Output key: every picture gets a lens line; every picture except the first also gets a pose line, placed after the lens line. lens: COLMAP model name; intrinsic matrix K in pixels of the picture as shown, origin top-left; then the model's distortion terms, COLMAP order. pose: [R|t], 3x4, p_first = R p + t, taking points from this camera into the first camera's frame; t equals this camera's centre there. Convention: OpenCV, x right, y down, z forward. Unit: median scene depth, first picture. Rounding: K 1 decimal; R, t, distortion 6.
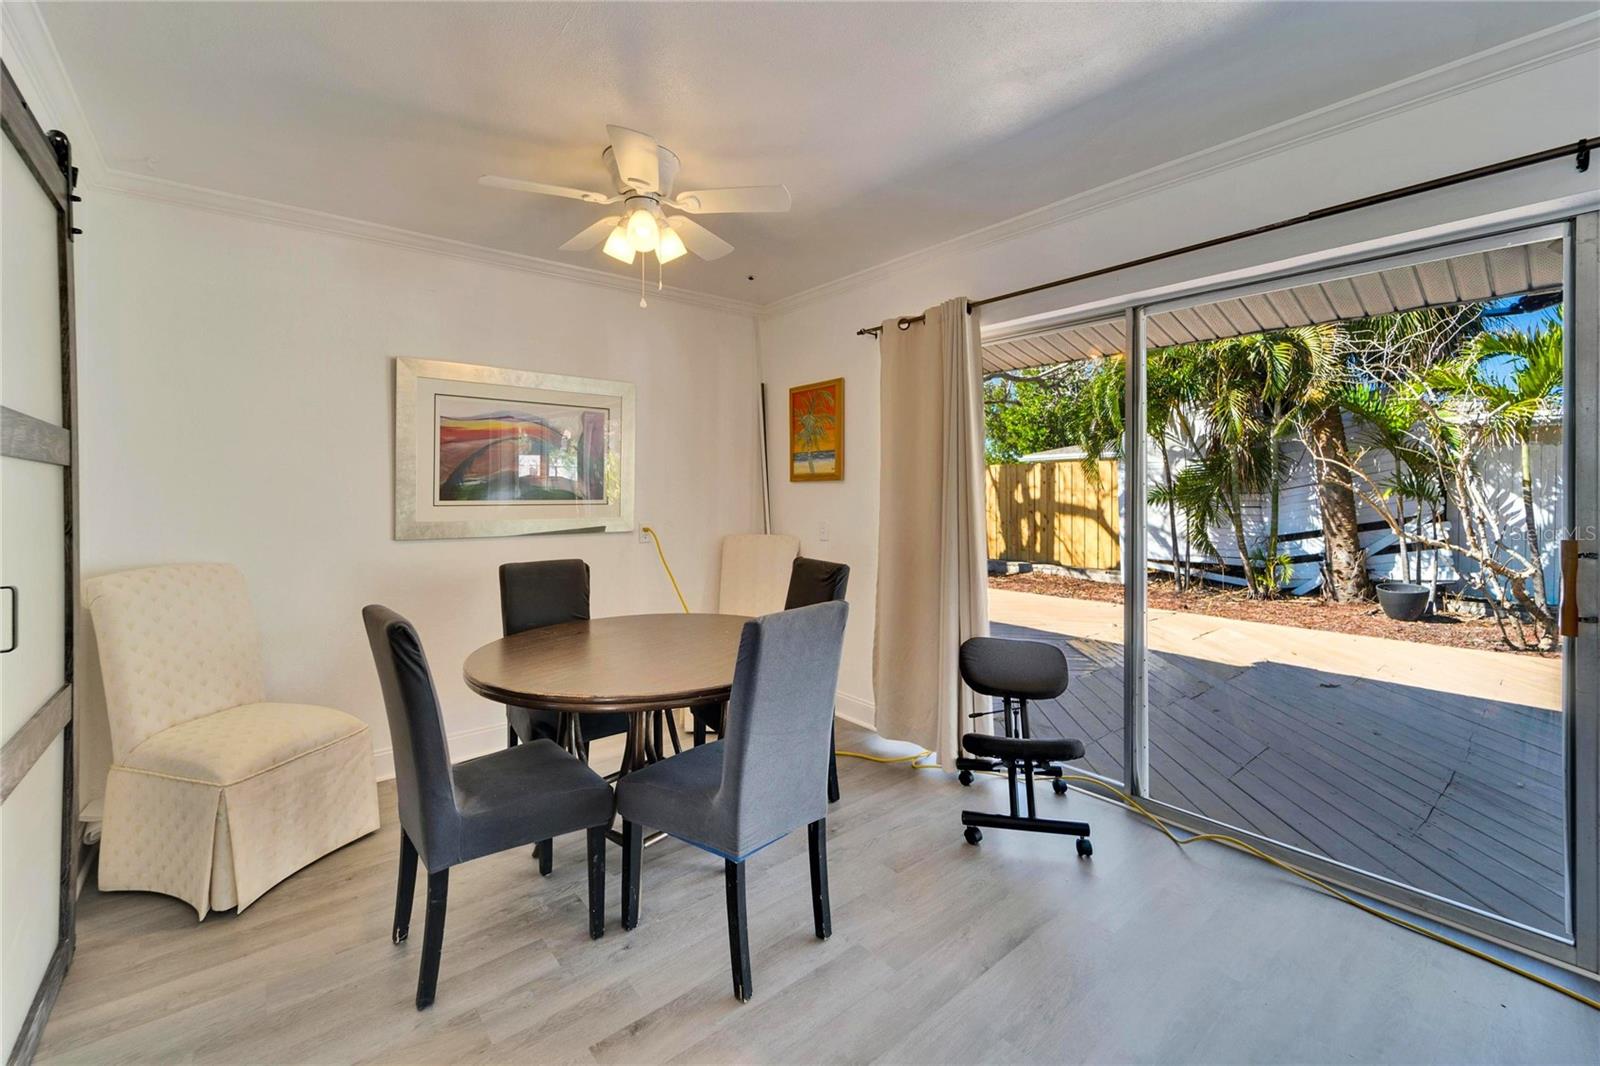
lens RADIAL K [[658.6, 0, 791.5], [0, 658.6, 488.1], [0, 0, 1]] dist [0.010194, -0.003573]
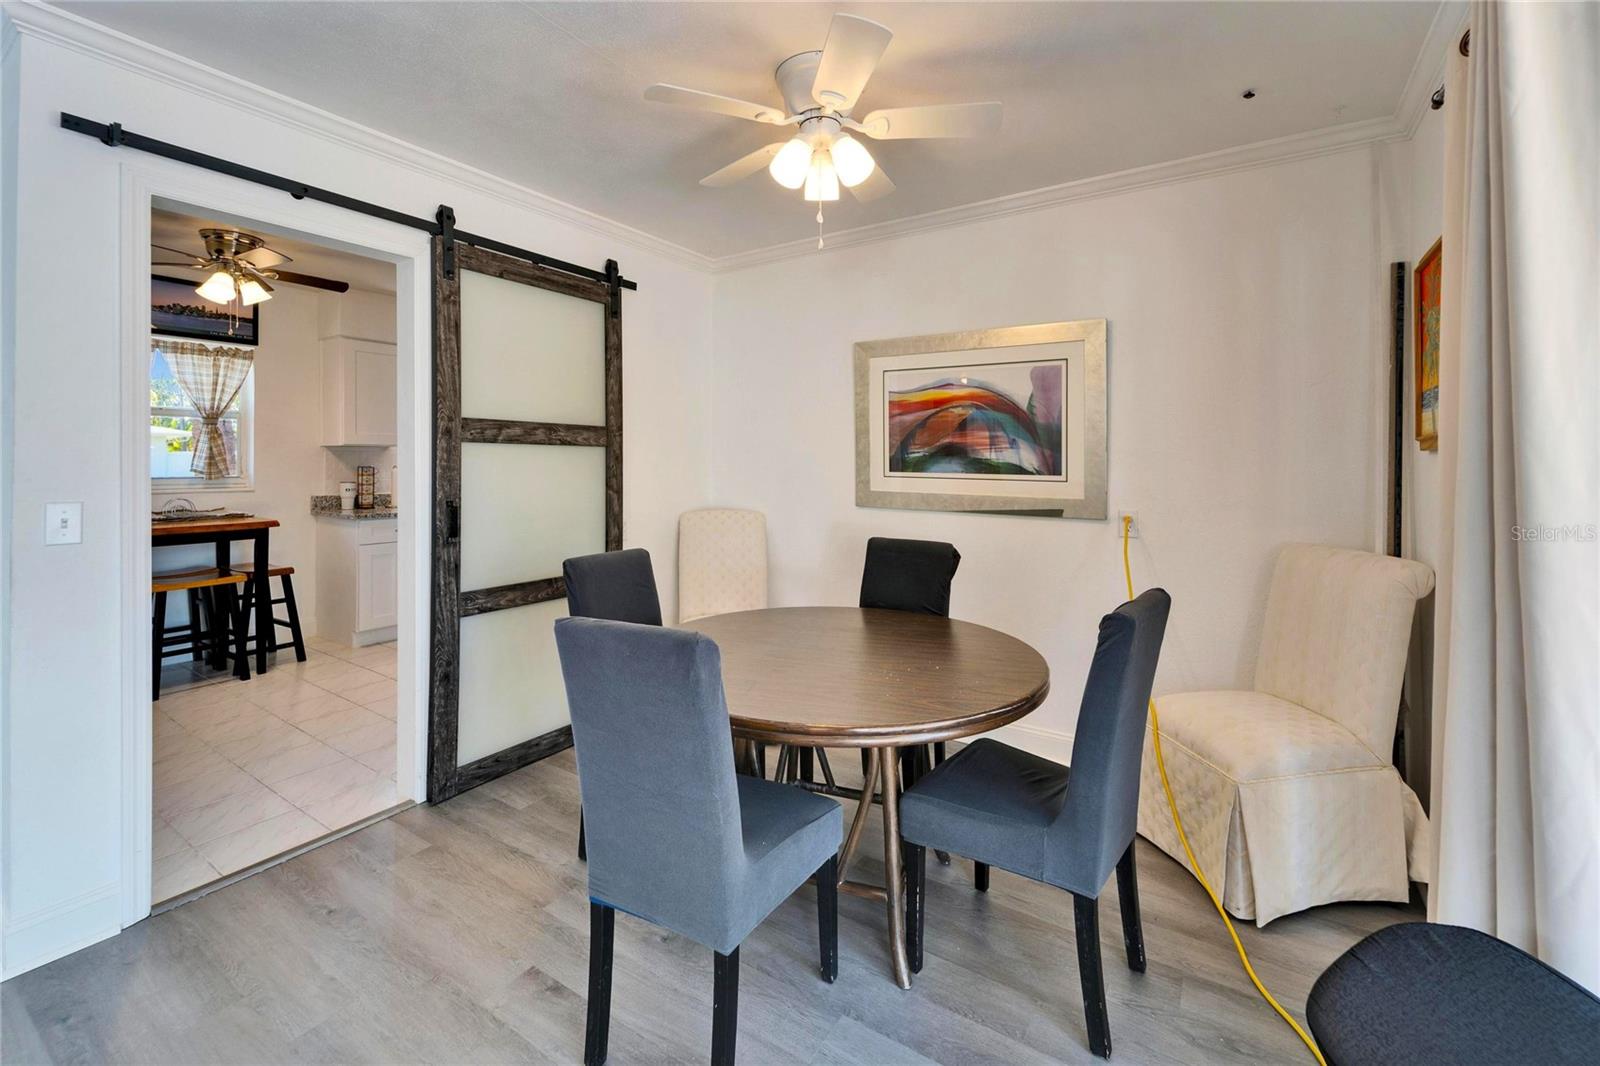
lens RADIAL K [[658.6, 0, 780.0], [0, 658.6, 461.5], [0, 0, 1]] dist [0.010194, -0.003573]
pose [[0.290673, 0.012770, -0.956737, 0.363992], [-0.006043, 0.999915, 0.011510, -0.006977], [0.956803, 0.002436, 0.290725, 0.453045]]
